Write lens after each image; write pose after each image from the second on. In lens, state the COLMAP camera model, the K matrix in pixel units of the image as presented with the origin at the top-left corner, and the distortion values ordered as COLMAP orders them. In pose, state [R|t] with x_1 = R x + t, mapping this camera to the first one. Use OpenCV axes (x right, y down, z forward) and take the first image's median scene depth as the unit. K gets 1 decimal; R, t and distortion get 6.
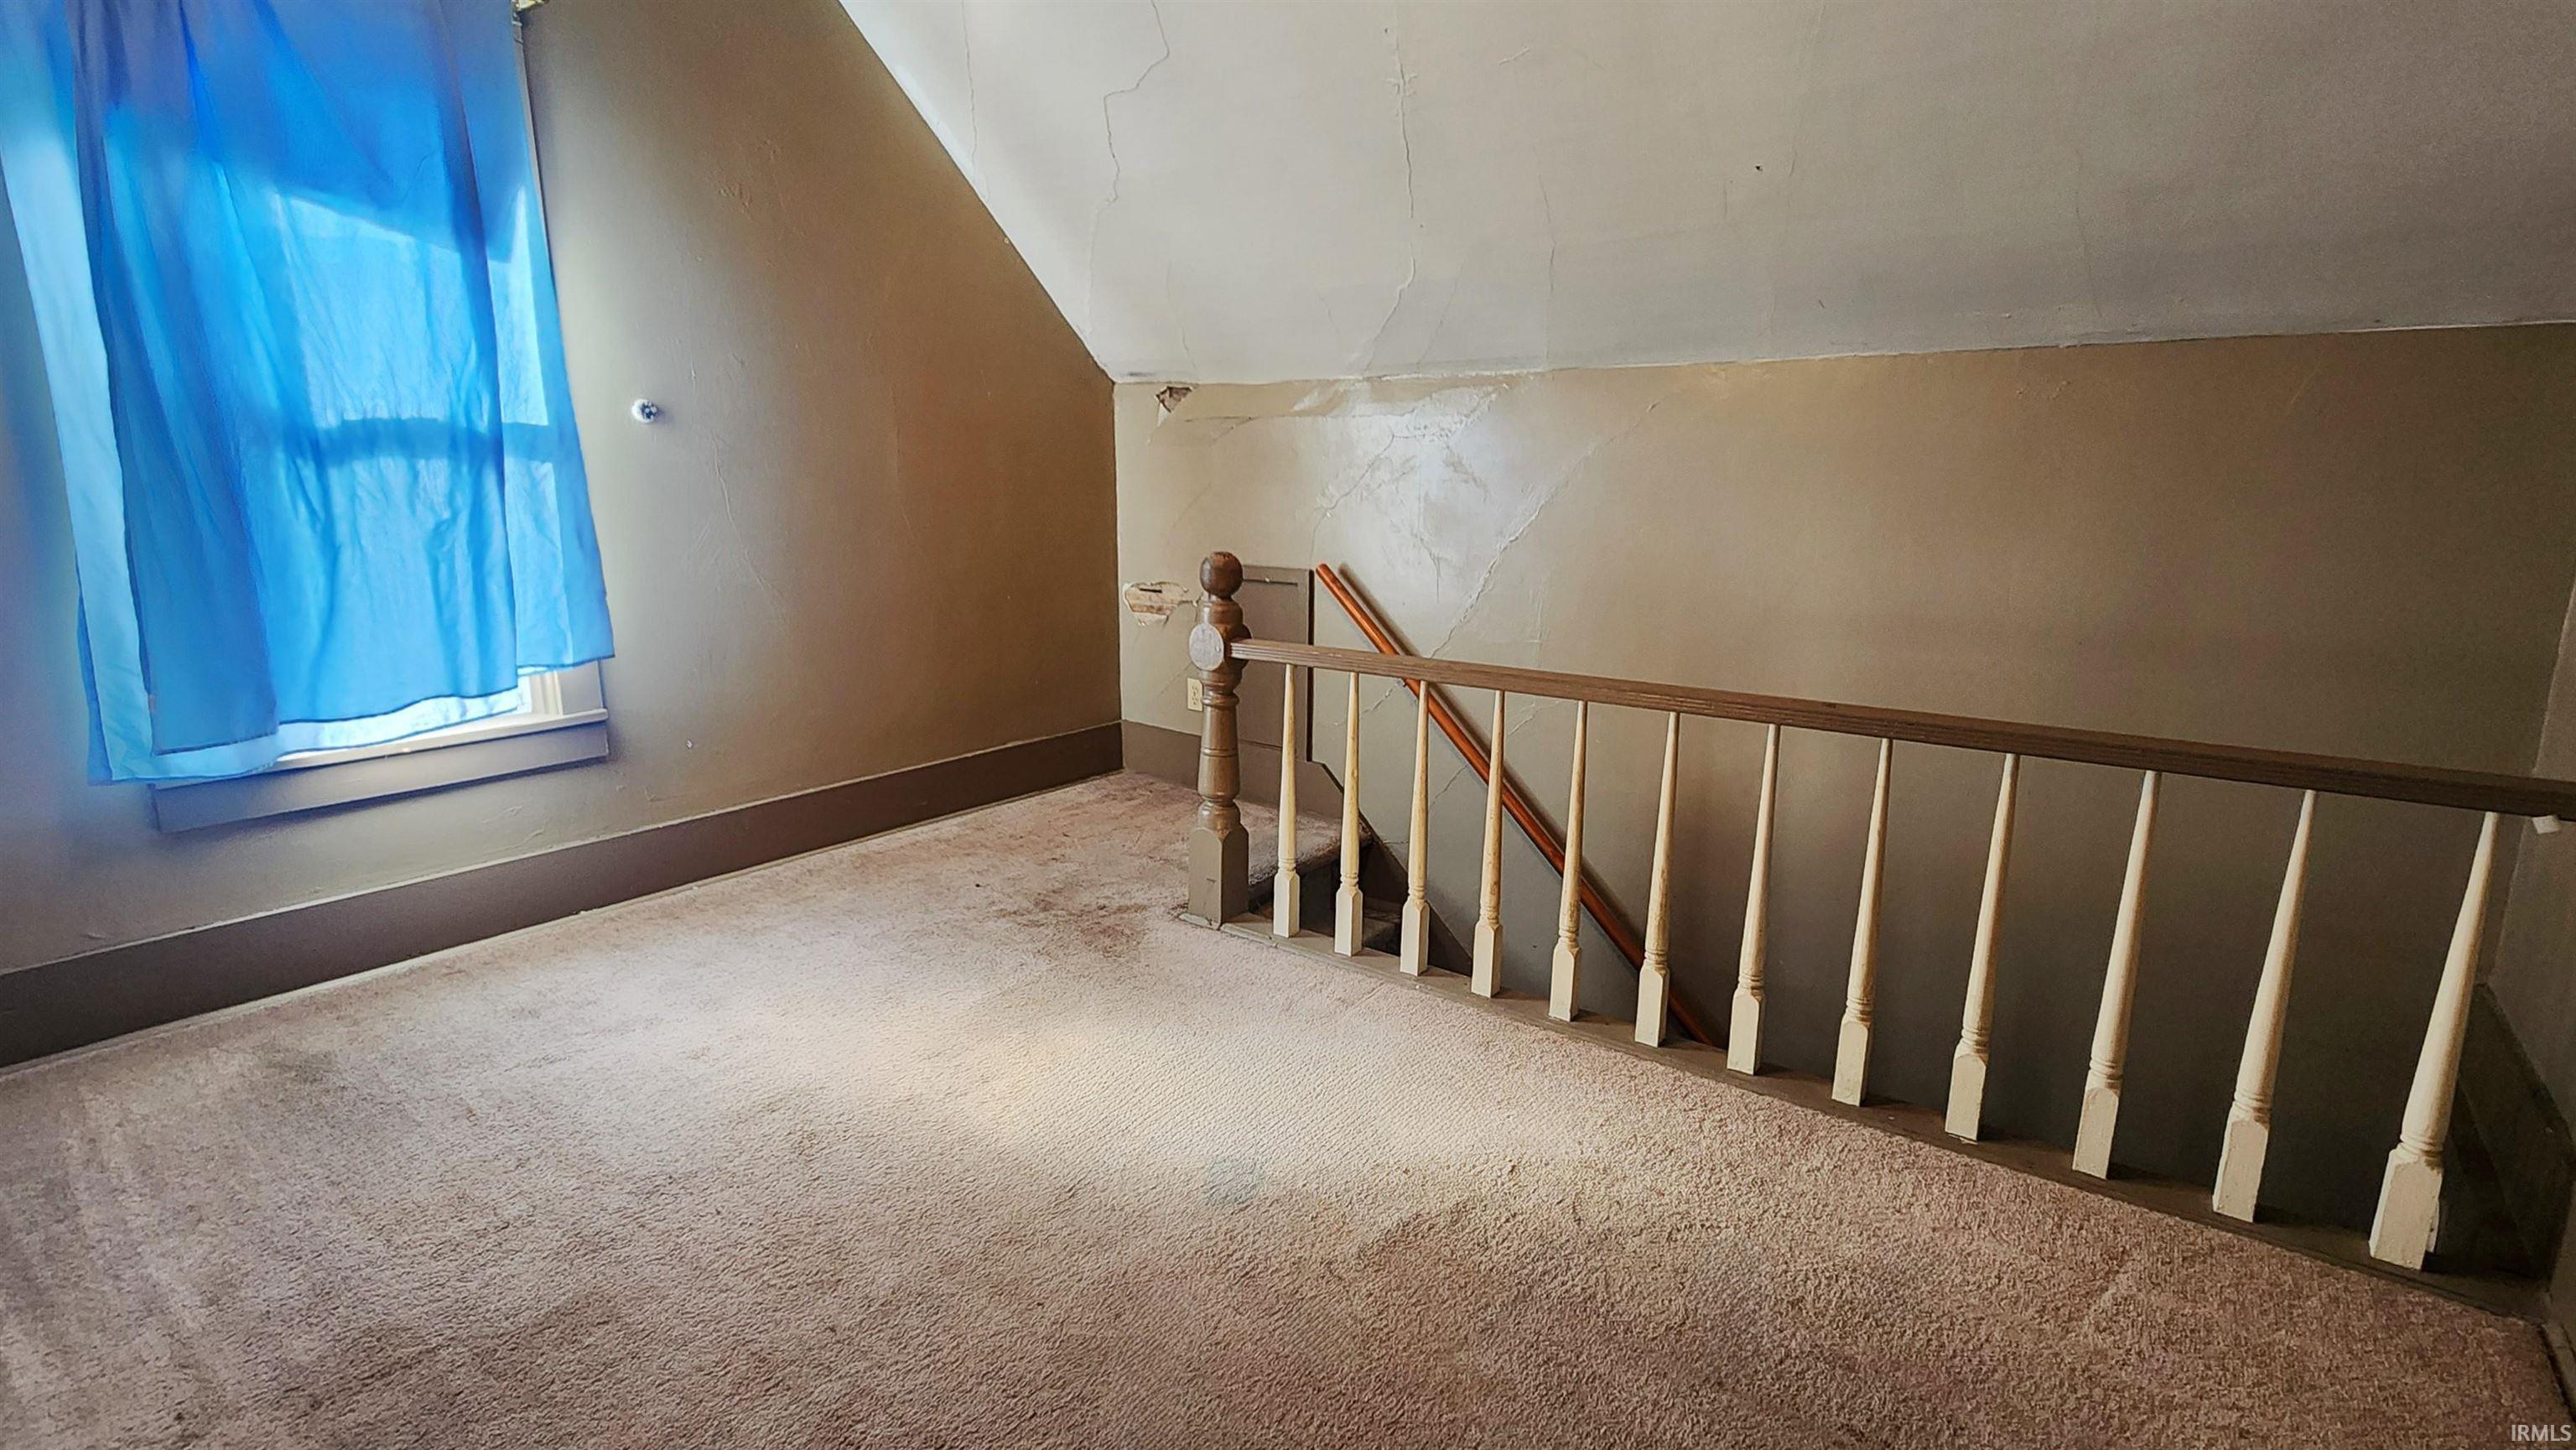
lens RADIAL K [[1137.3, 0, 1284.7], [0, 1137.3, 719.0], [0, 0, 1]] dist [0.002075, -0.002383]
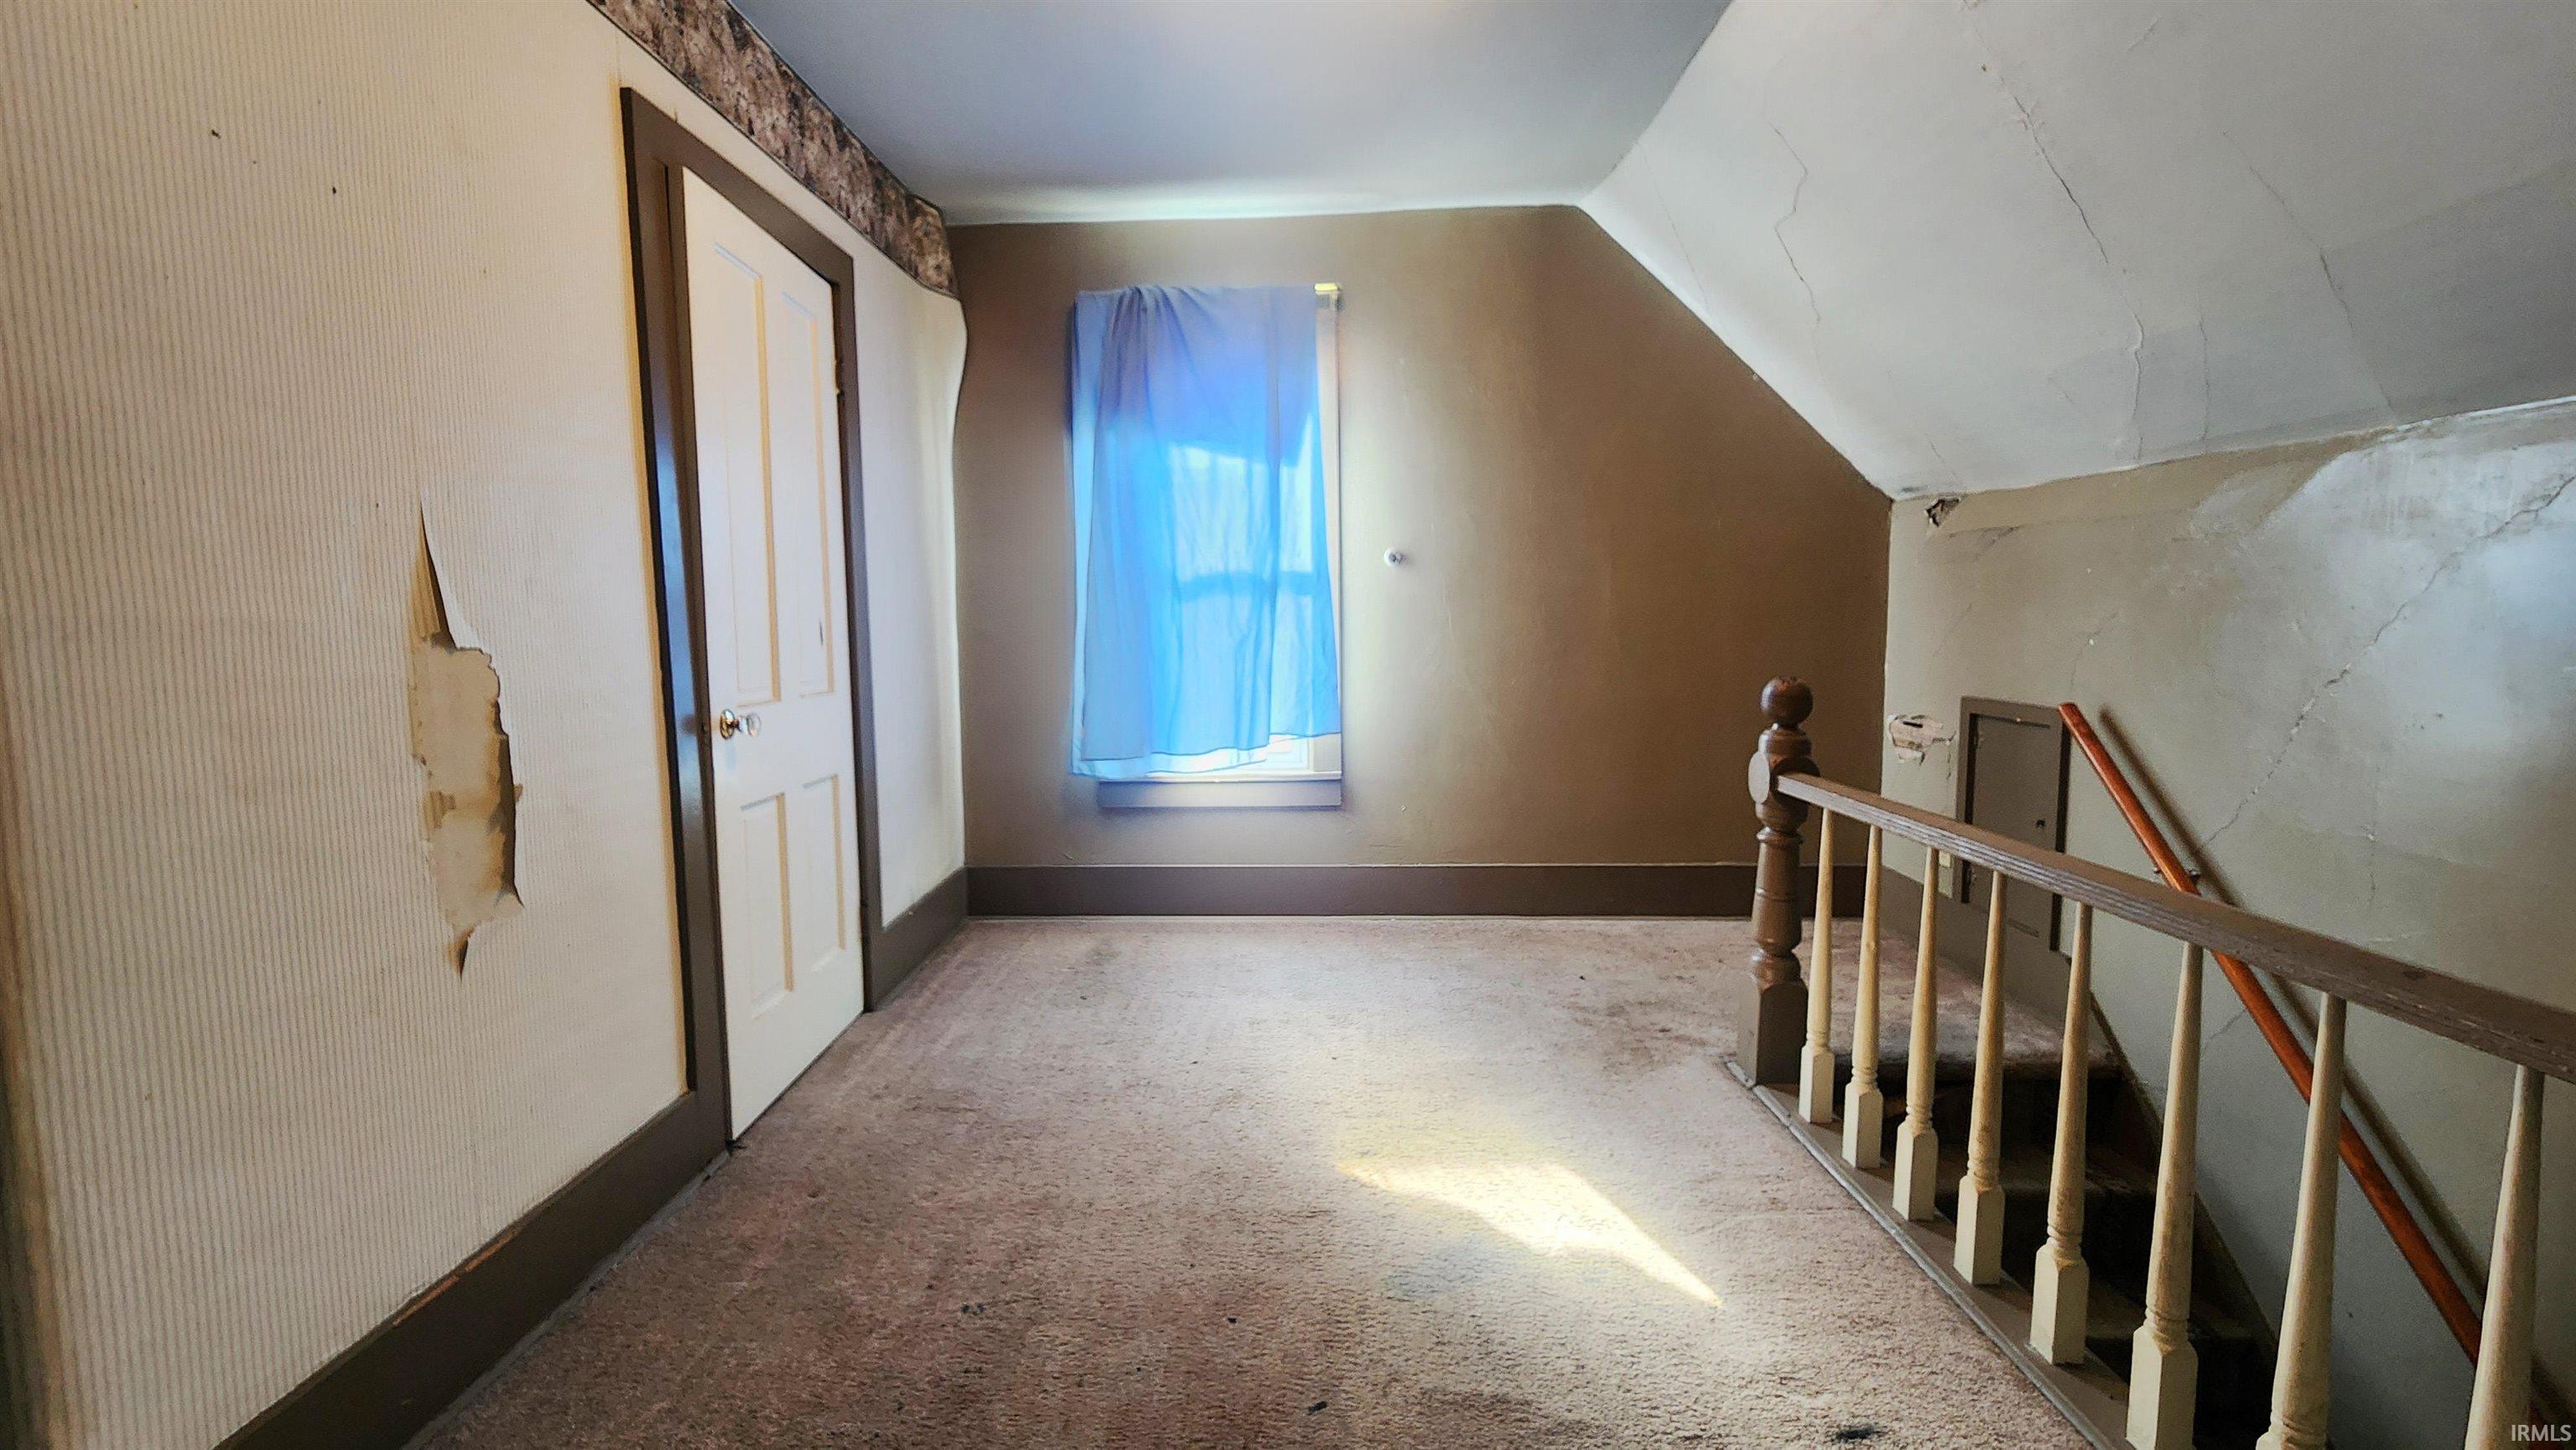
lens RADIAL K [[1059.5, 0, 1292.1], [0, 1059.5, 718.4], [0, 0, 1]] dist [0.003969, -0.000687]
pose [[0.604512, 0.071004, -0.793426, 0.378336], [-0.154355, 0.987583, -0.029224, -0.025973], [0.781499, 0.140136, 0.607965, 0.163676]]
